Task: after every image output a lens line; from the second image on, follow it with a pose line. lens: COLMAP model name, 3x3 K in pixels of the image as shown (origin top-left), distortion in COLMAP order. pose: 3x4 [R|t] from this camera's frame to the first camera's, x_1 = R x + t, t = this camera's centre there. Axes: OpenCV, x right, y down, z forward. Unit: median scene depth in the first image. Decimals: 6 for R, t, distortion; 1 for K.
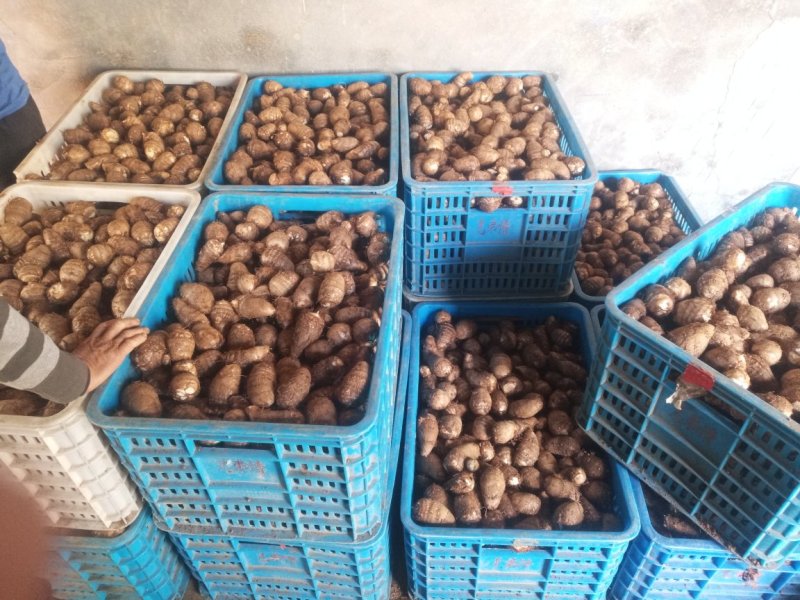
lens RADIAL K [[614.6, 0, 400.0], [0, 614.6, 300.0], [0, 0, 1]] dist [-0.015923, 0.031268]
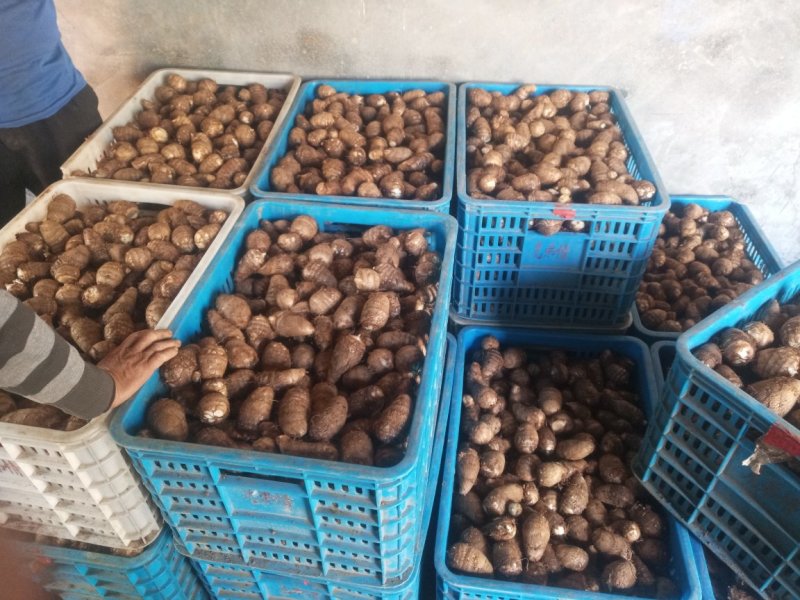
lens RADIAL K [[619.3, 0, 400.0], [0, 619.3, 300.0], [0, 0, 1]] dist [-0.033084, 0.053260]
pose [[0.996092, 0.061895, -0.063007, -0.014166], [-0.062626, 0.997990, -0.009701, -0.024110], [0.062280, 0.013609, 0.997966, 0.057834]]
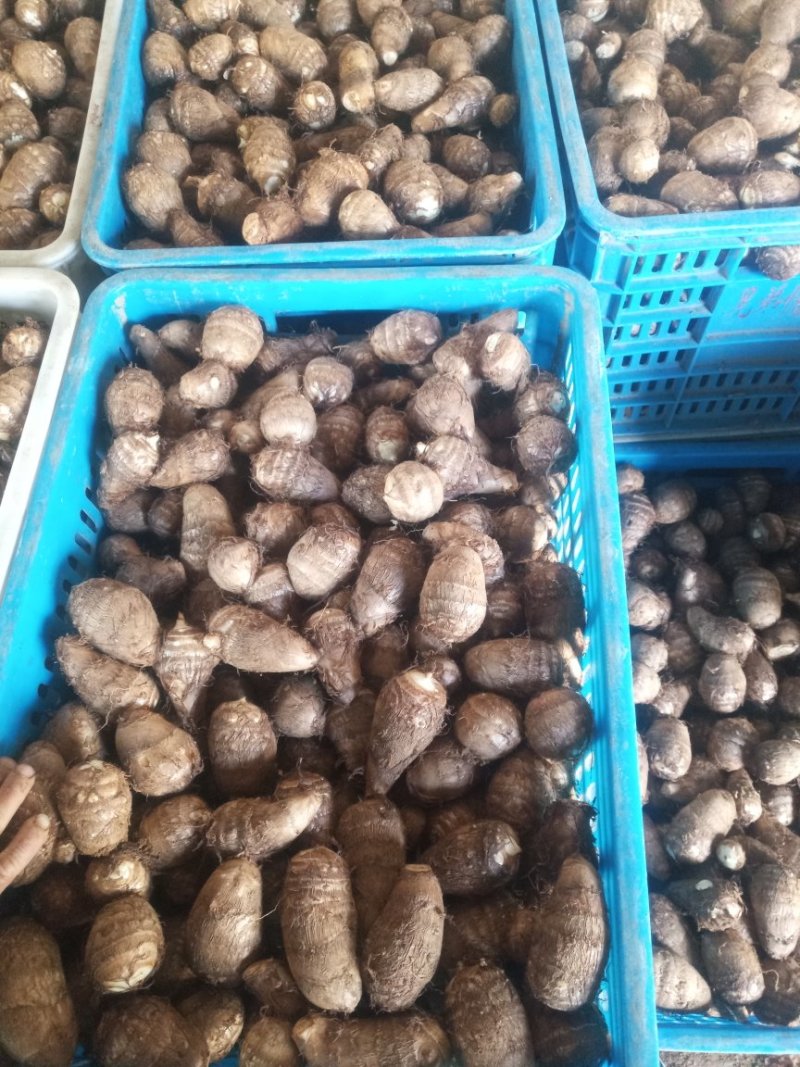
lens RADIAL K [[819.7, 0, 401.2], [0, 819.7, 527.8], [0, 0, 1]] dist [-0.015923, 0.031268]
pose [[0.998793, -0.045612, -0.018219, -0.116888], [0.049115, 0.929860, 0.364621, -0.217557], [0.000310, -0.365076, 0.930978, 0.465716]]
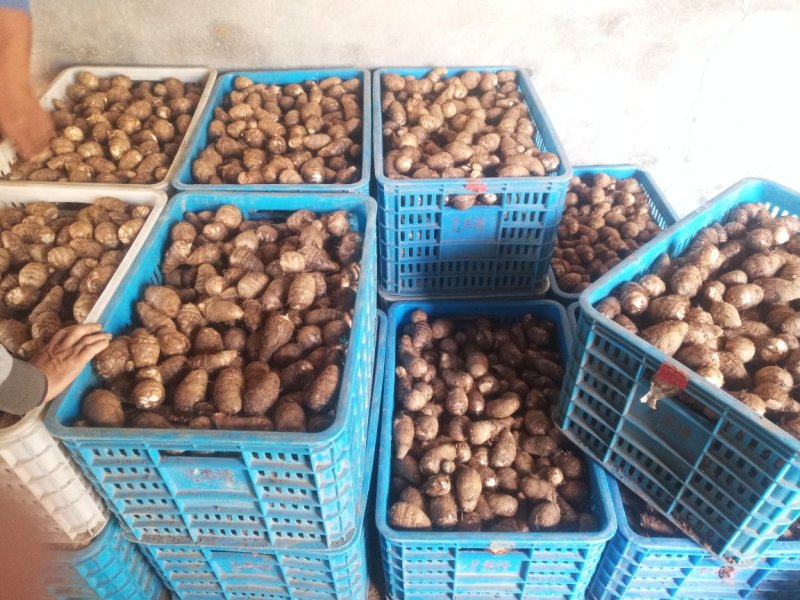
lens RADIAL K [[614.6, 0, 400.0], [0, 614.6, 300.0], [0, 0, 1]] dist [-0.015923, 0.031268]
pose [[0.999541, -0.012753, 0.027477, 0.015634], [0.012561, 0.999896, 0.007141, -0.006966], [-0.027565, -0.006793, 0.999597, 0.017492]]
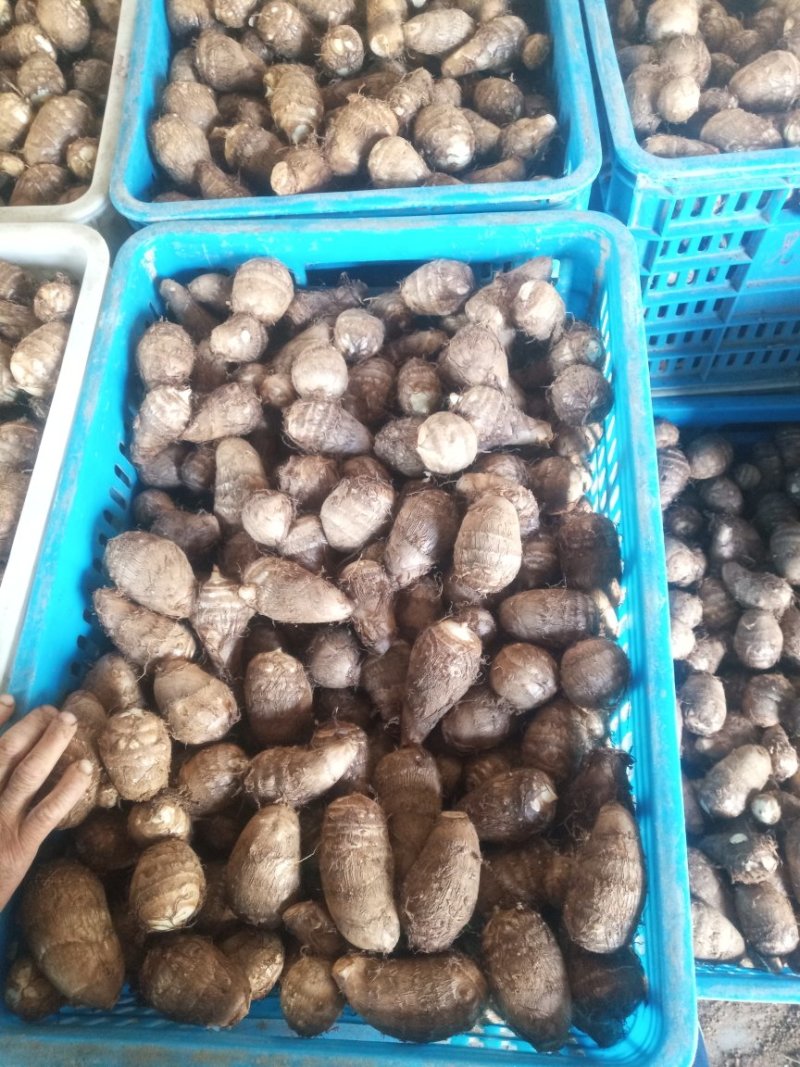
lens RADIAL K [[819.7, 0, 401.2], [0, 819.7, 527.8], [0, 0, 1]] dist [-0.015923, 0.031268]
pose [[0.997346, -0.050015, -0.052908, -0.121333], [0.067034, 0.914400, 0.399224, -0.208049], [0.028412, -0.401711, 0.915326, 0.464650]]
